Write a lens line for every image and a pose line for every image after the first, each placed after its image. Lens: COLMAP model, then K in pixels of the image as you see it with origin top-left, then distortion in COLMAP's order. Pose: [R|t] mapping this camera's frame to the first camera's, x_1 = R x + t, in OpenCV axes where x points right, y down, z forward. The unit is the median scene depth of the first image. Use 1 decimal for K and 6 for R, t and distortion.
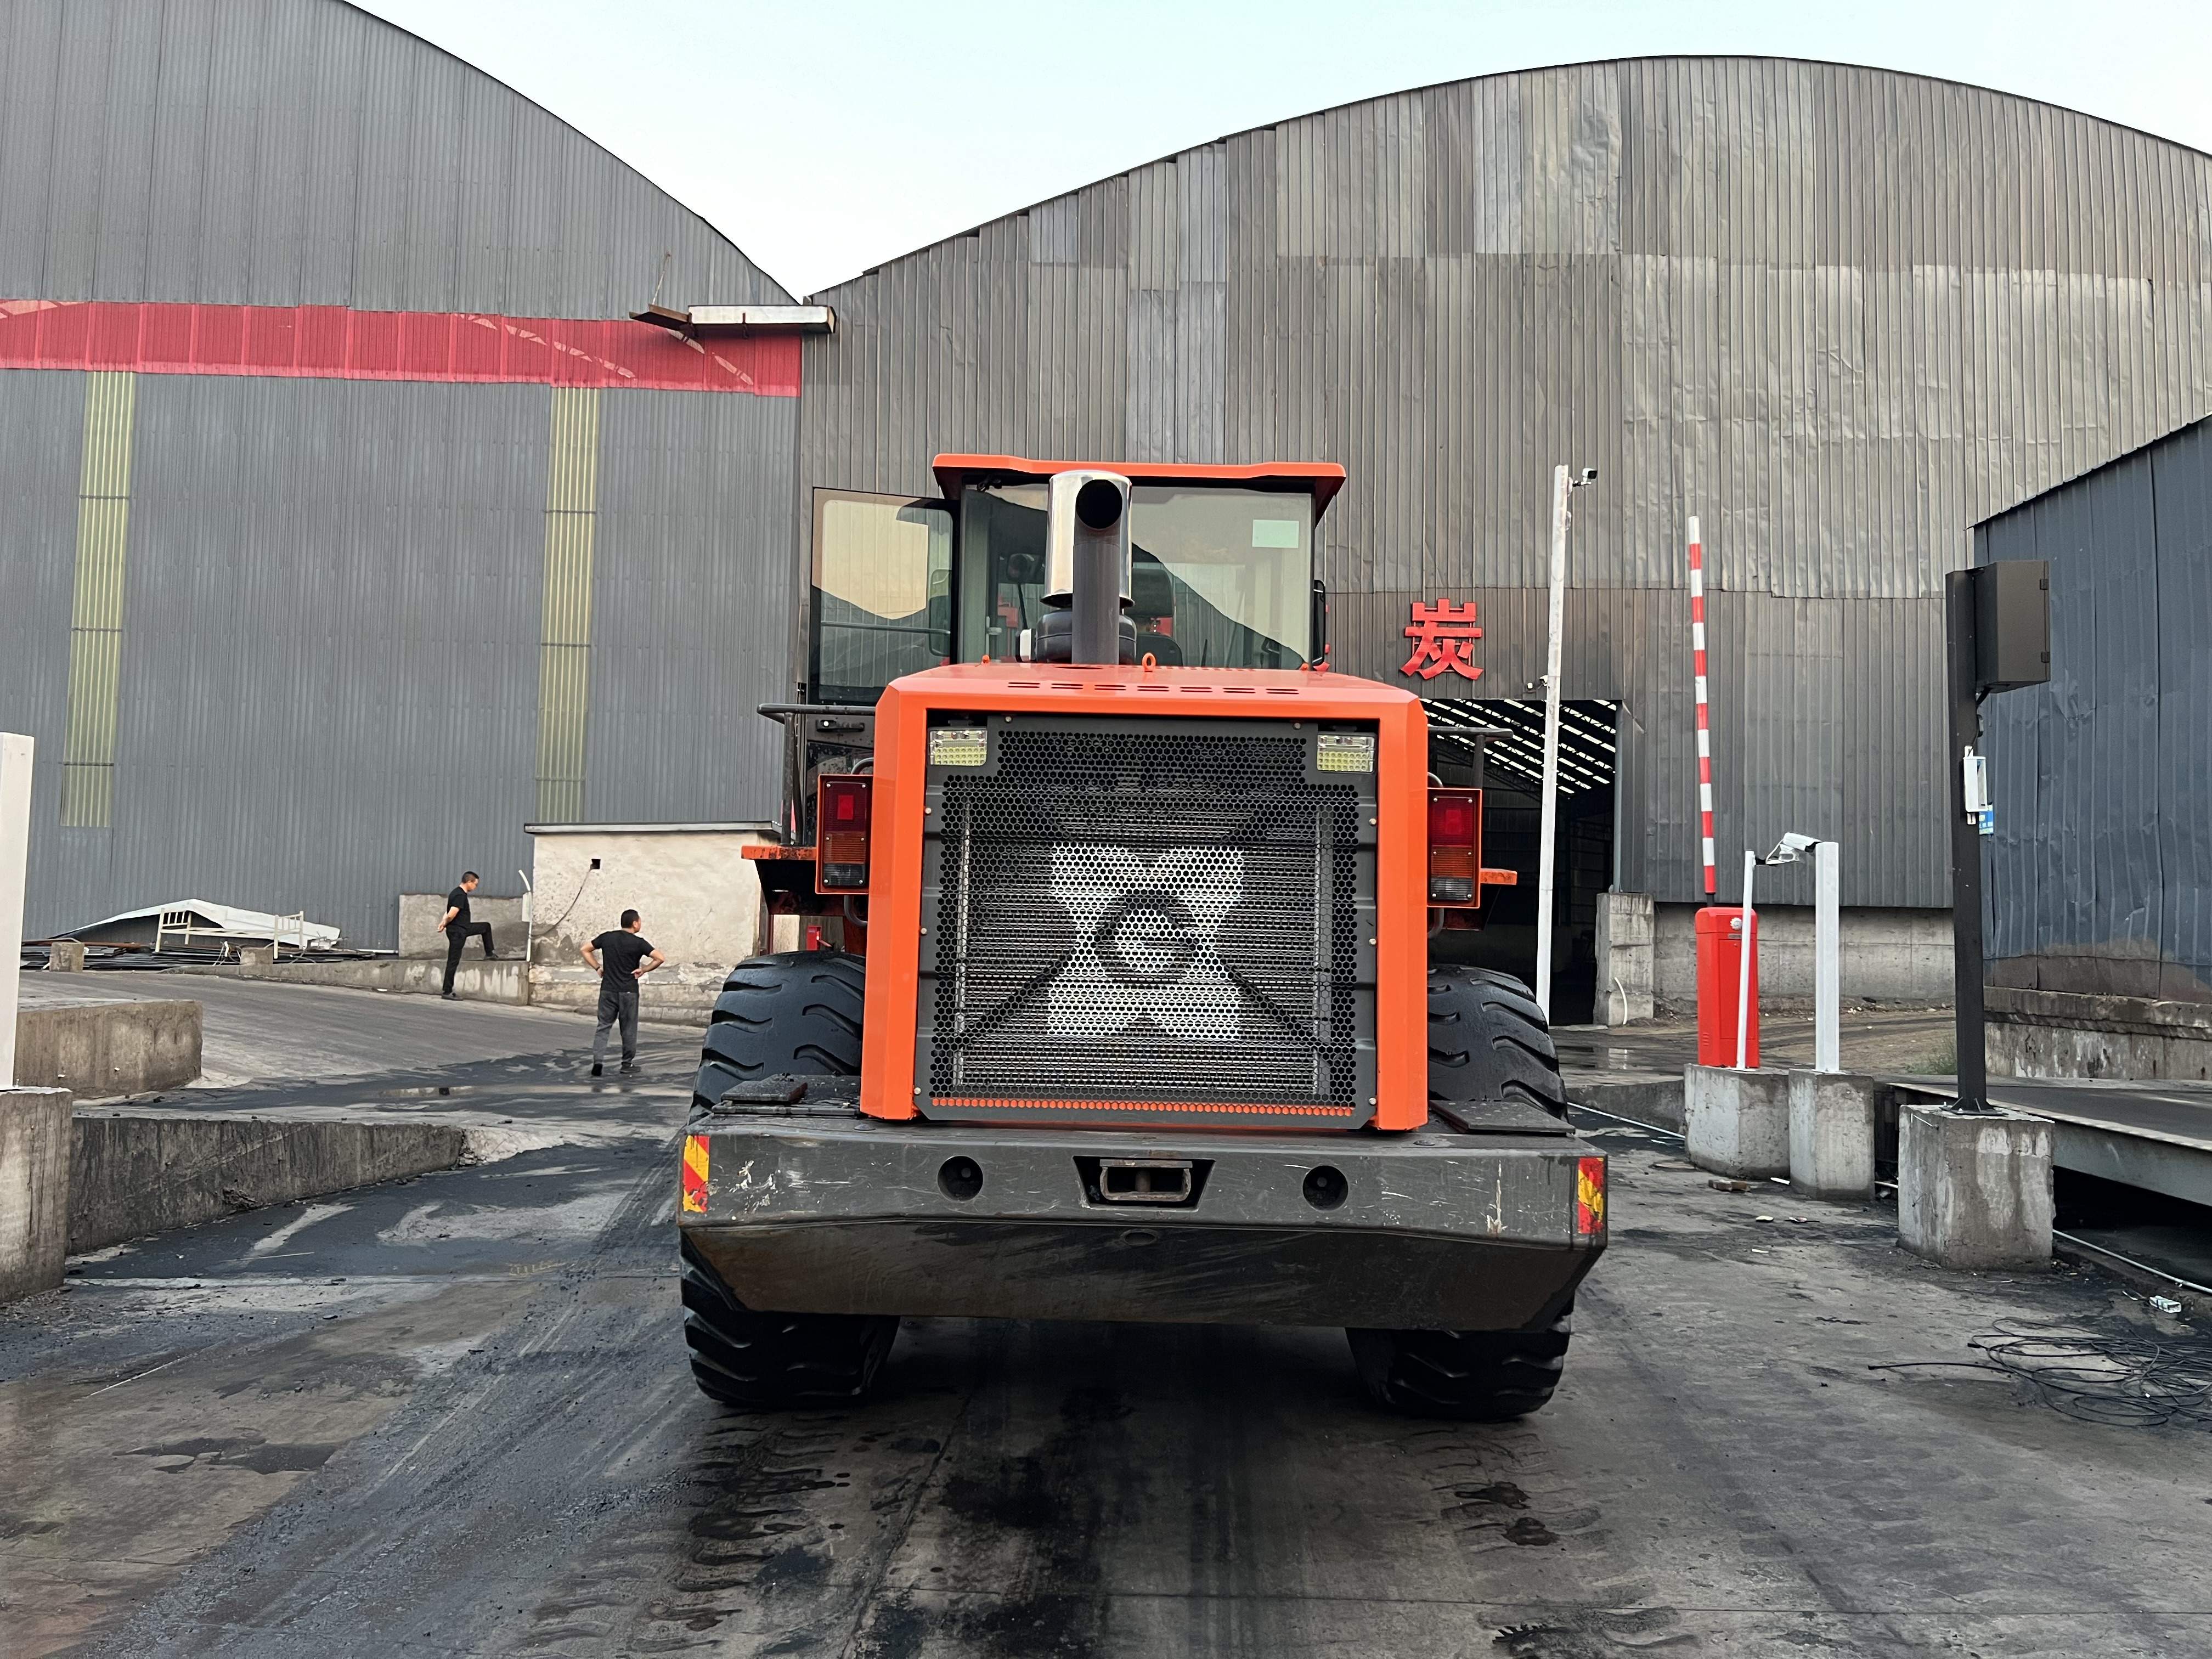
lens RADIAL K [[1643.8, 0, 1106.0], [0, 1643.8, 829.5], [0, 0, 1]] dist [0.036032, -0.057635]
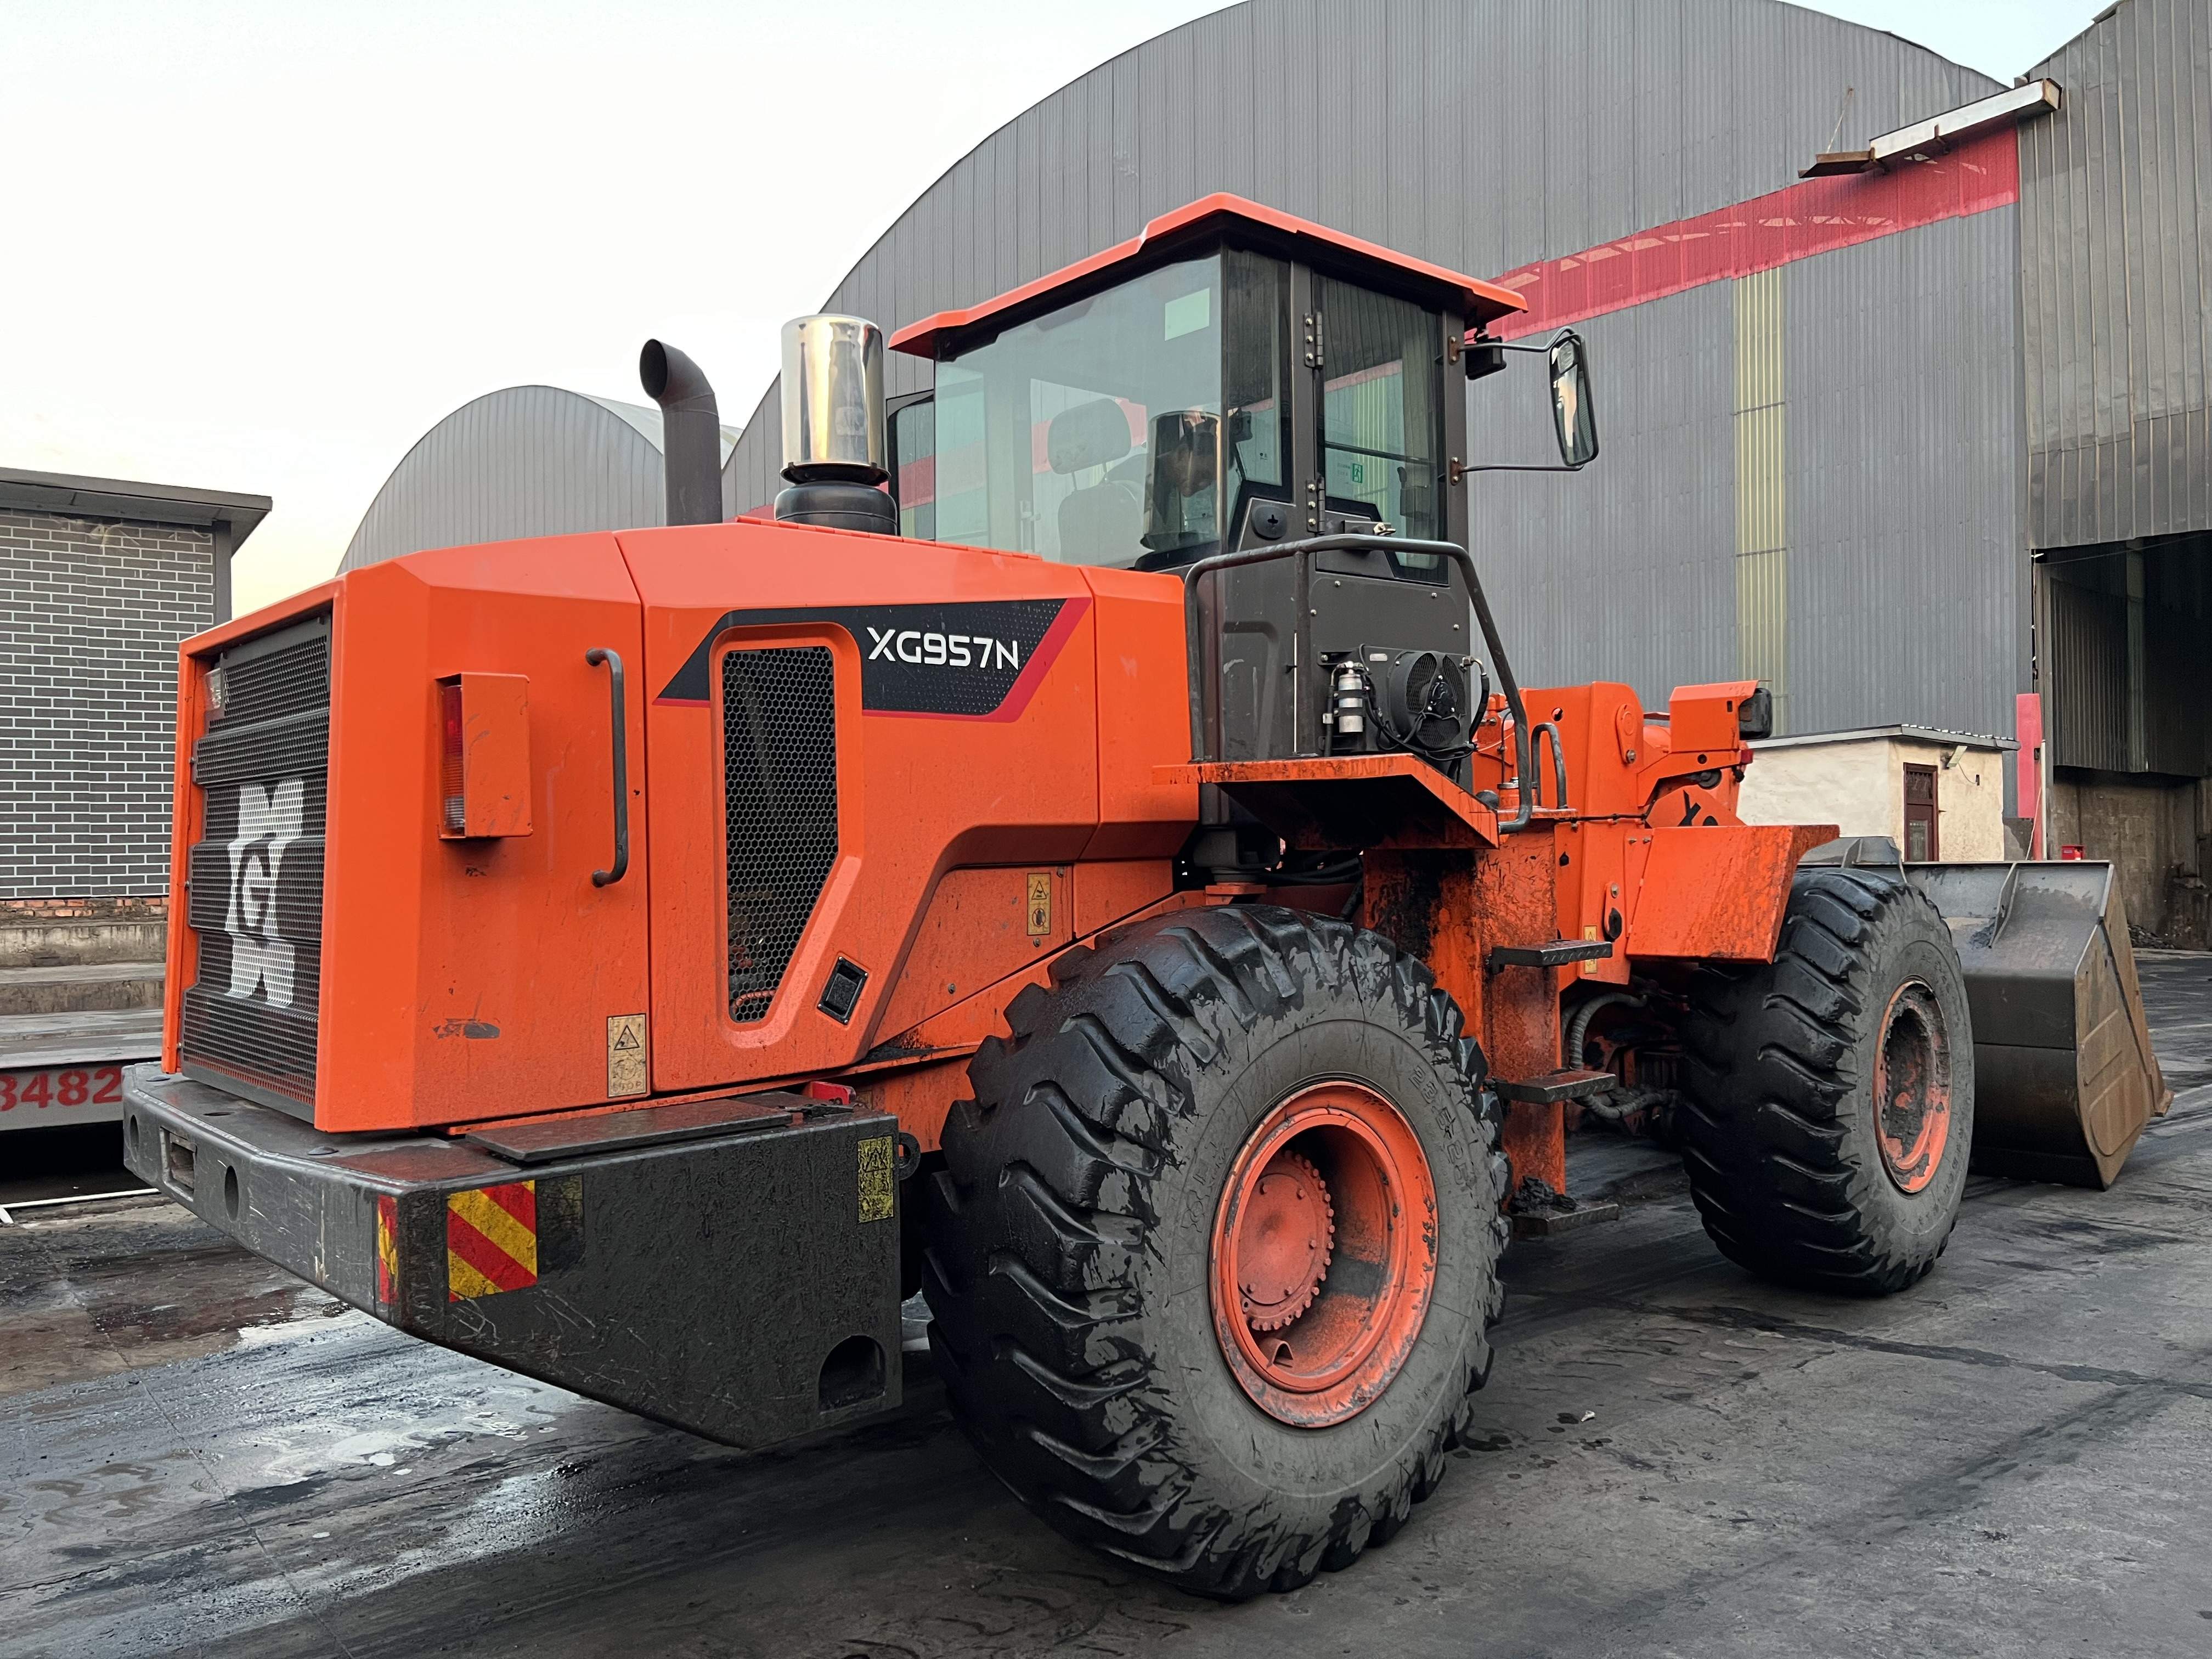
lens RADIAL K [[1643.8, 0, 1106.0], [0, 1643.8, 829.5], [0, 0, 1]] dist [0.036032, -0.057635]
pose [[0.646426, -0.043632, -0.761728, 0.134732], [0.076417, 0.997046, 0.007738, 0.008395], [0.759141, -0.063211, 0.647850, 0.104047]]
